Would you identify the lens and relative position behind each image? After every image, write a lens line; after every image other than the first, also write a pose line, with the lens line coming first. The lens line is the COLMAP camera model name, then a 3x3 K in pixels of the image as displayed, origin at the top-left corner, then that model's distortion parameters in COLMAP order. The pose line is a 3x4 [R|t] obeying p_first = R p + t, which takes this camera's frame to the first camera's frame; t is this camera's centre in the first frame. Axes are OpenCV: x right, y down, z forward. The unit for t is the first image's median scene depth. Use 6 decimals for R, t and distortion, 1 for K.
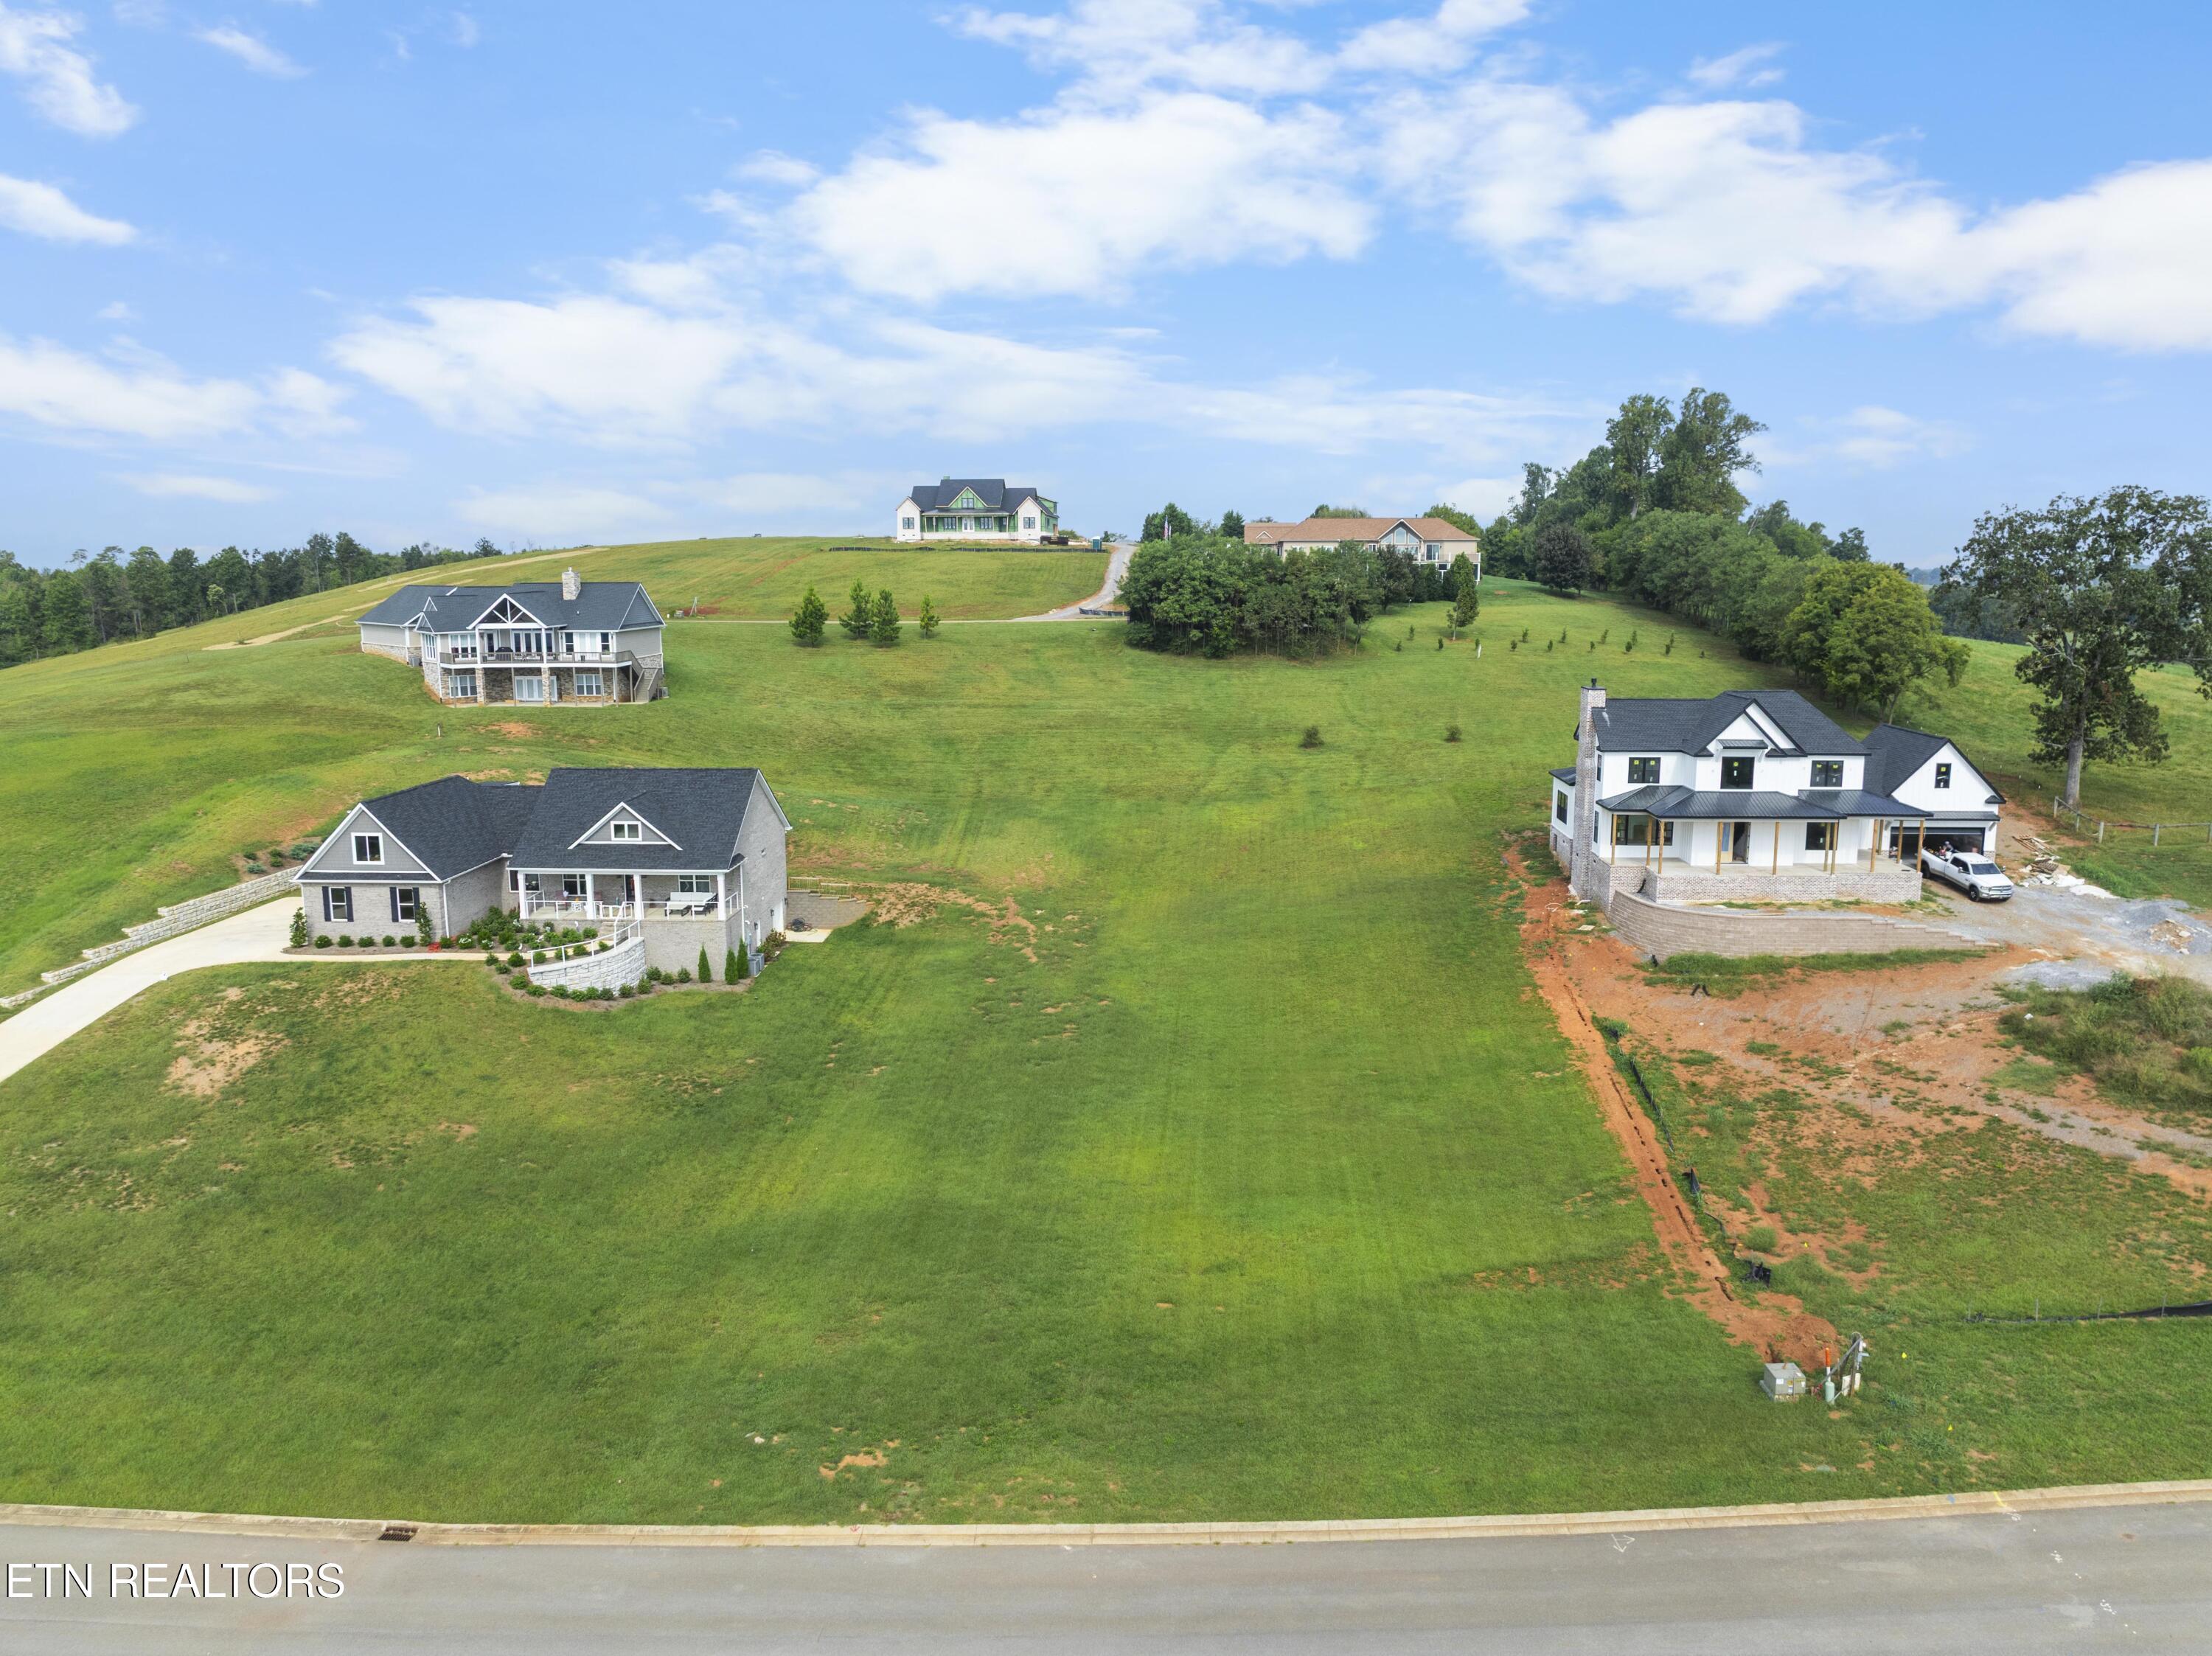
lens RADIAL K [[1558.2, 0, 1111.2], [0, 1558.2, 827.0], [0, 0, 1]] dist [-0.033792, -0.009612]
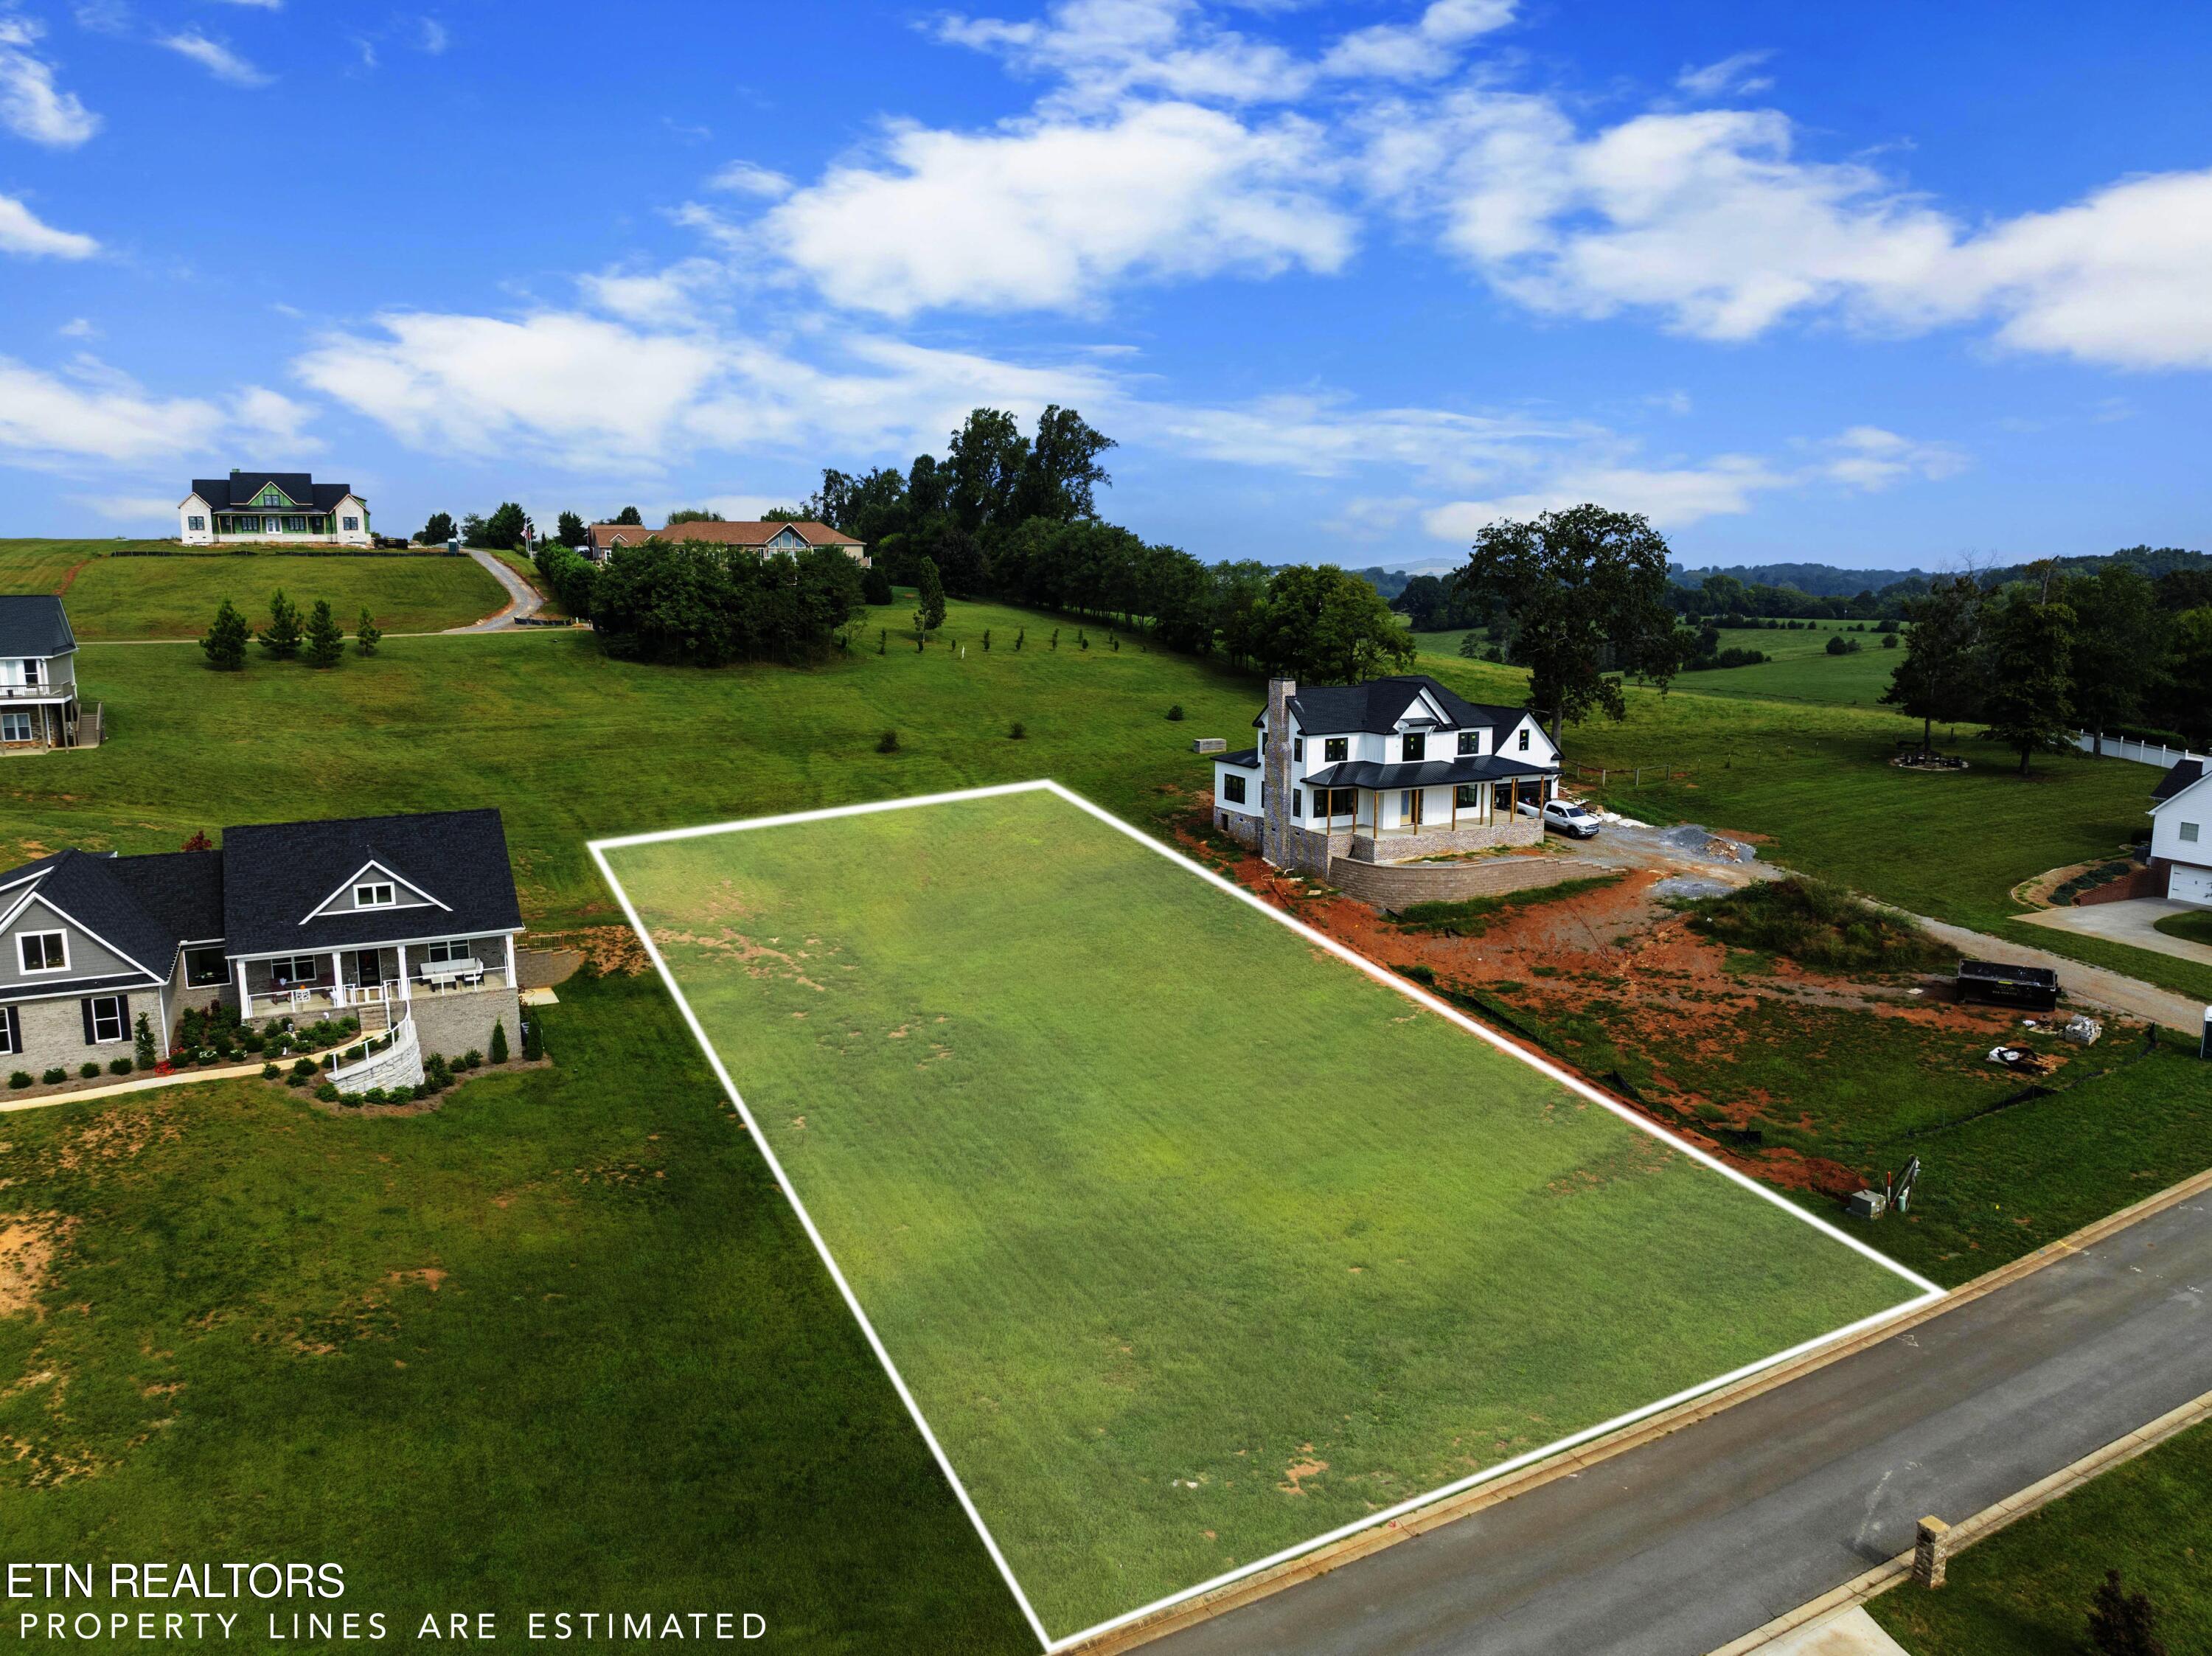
lens RADIAL K [[1558.2, 0, 1111.2], [0, 1558.2, 827.0], [0, 0, 1]] dist [-0.033792, -0.009612]
pose [[0.865177, -0.082142, 0.494693, -0.385911], [0.083244, 0.996331, 0.019850, -0.017452], [-0.494509, 0.024006, 0.868841, 0.099054]]
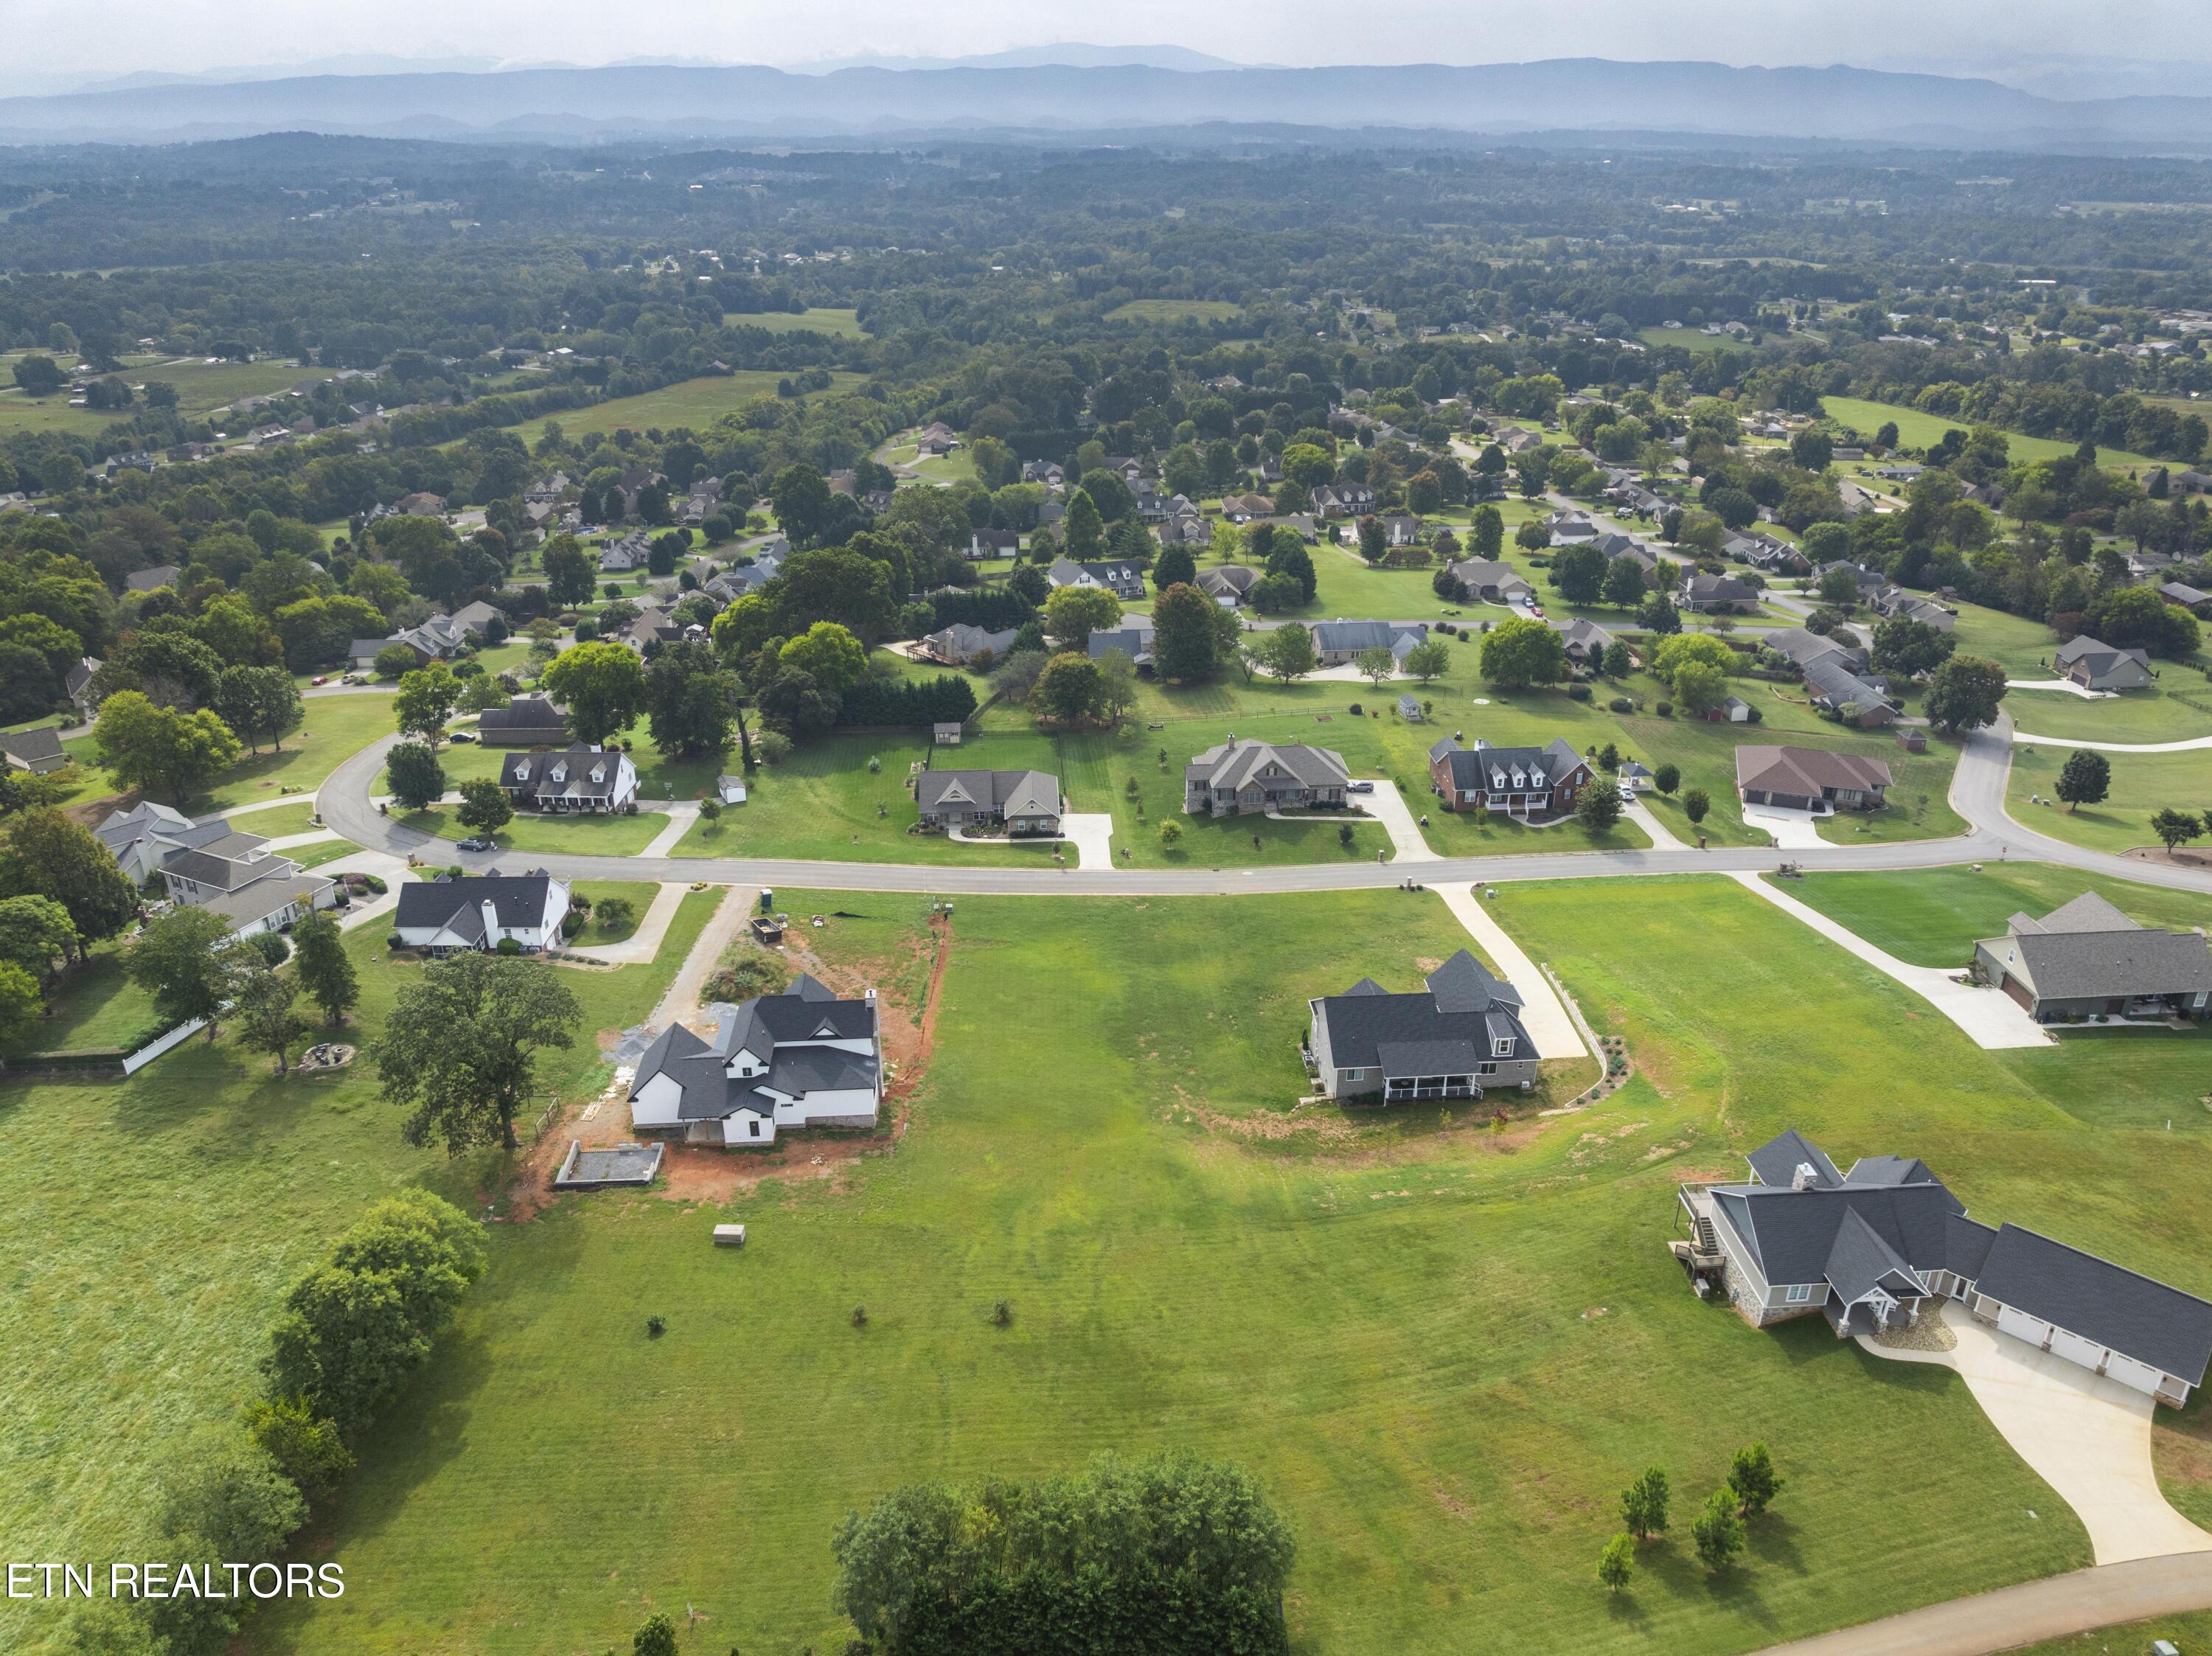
lens RADIAL K [[1558.2, 0, 1111.2], [0, 1558.2, 827.0], [0, 0, 1]] dist [-0.033792, -0.009612]
pose [[-0.993069, 0.055092, -0.103821, 0.227776], [-0.013603, 0.823524, 0.567118, -1.366069], [0.116743, 0.564600, -0.817067, 2.573516]]
